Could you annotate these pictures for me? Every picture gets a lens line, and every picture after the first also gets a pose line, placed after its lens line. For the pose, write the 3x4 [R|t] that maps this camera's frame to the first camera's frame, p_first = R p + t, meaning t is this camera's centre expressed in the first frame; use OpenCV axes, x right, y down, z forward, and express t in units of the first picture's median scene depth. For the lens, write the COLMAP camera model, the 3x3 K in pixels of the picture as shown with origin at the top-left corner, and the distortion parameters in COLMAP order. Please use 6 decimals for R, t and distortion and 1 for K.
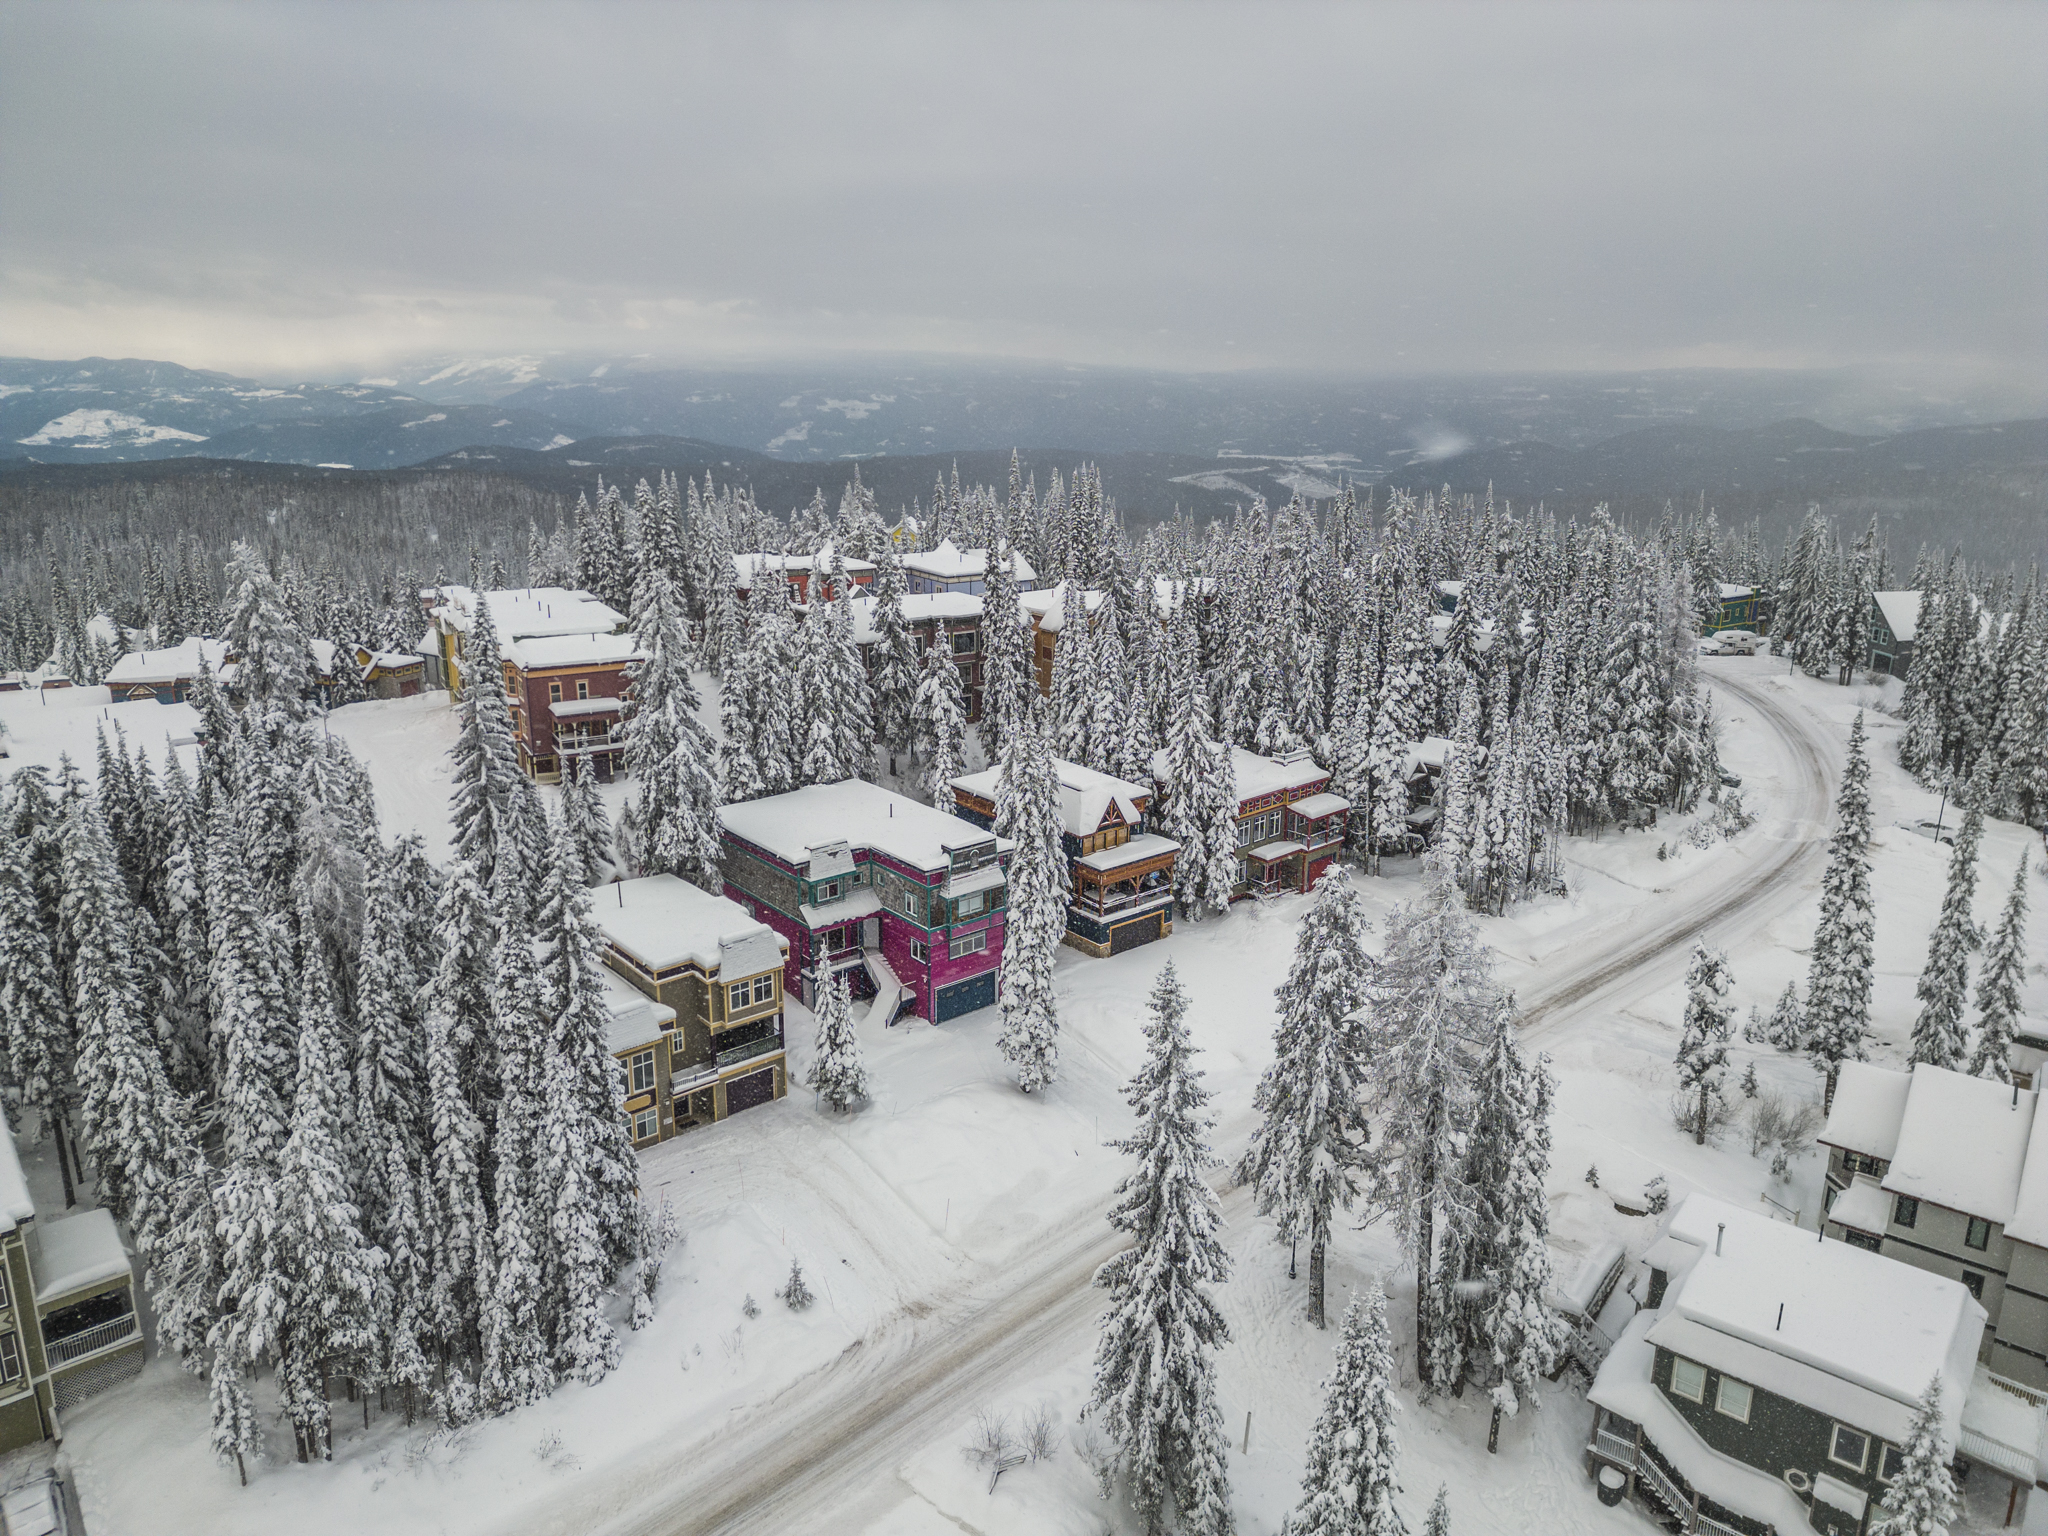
lens RADIAL K [[1415.0, 0, 1032.3], [0, 1415.0, 756.5], [0, 0, 1]] dist [0.125613, -0.142902]
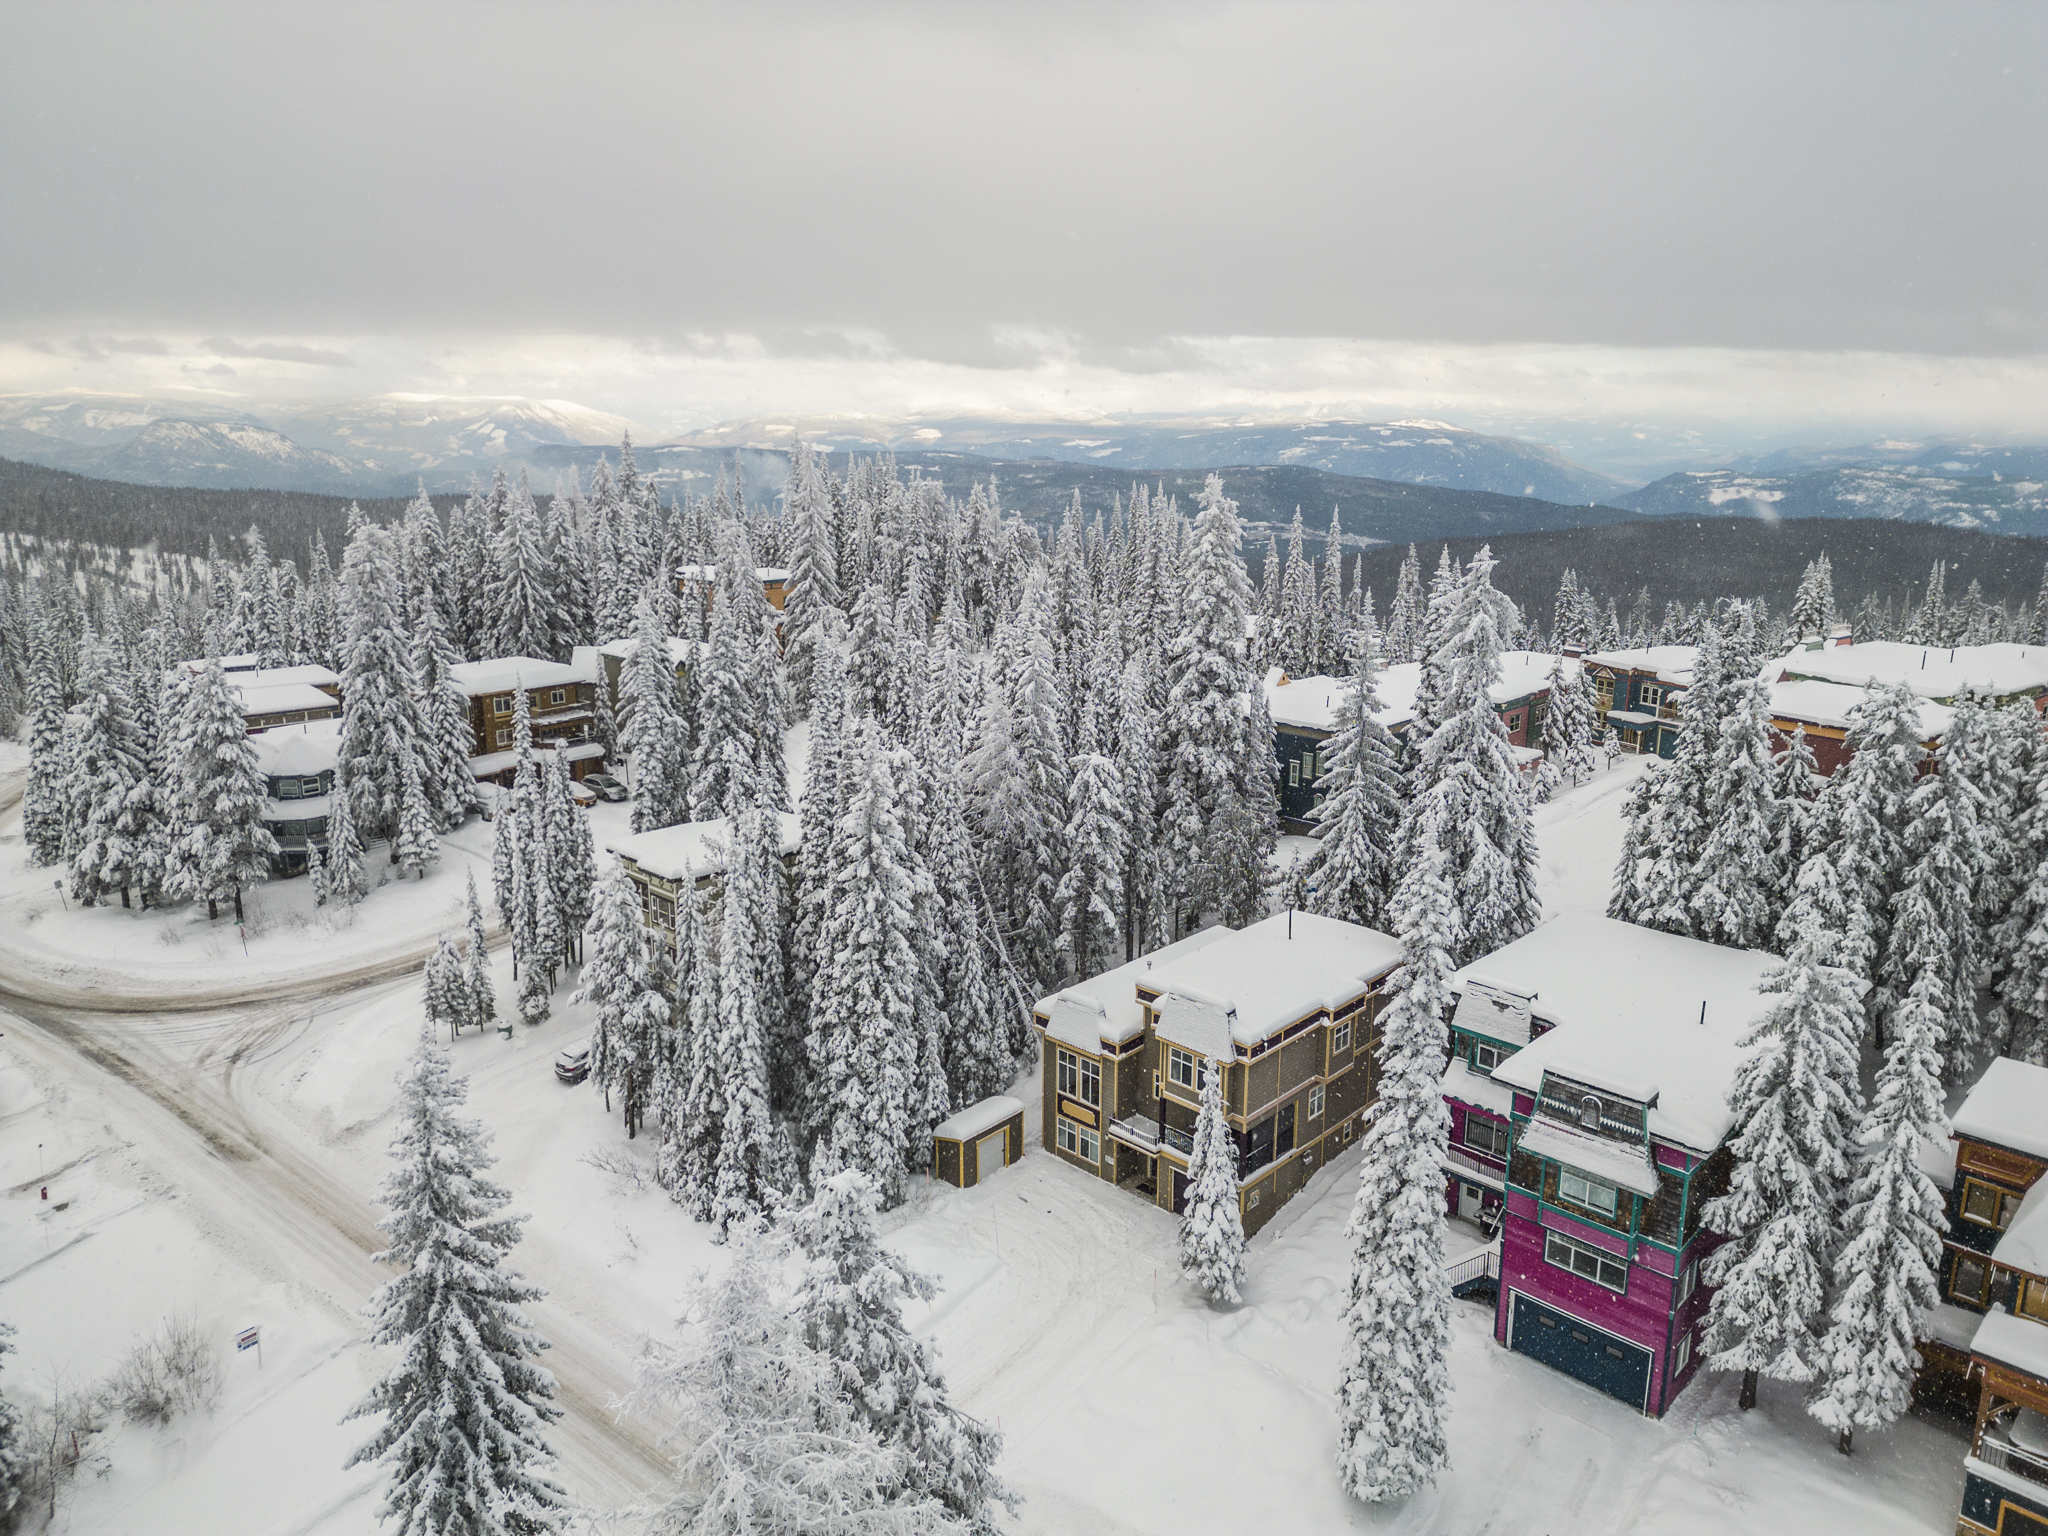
lens RADIAL K [[1416.0, 0, 1036.7], [0, 1416.0, 747.7], [0, 0, 1]] dist [0.086805, -0.080378]
pose [[0.117785, 0.225847, -0.967016, 0.426839], [-0.273144, 0.943601, 0.187109, -0.103175], [0.954735, 0.242096, 0.172831, 0.647102]]
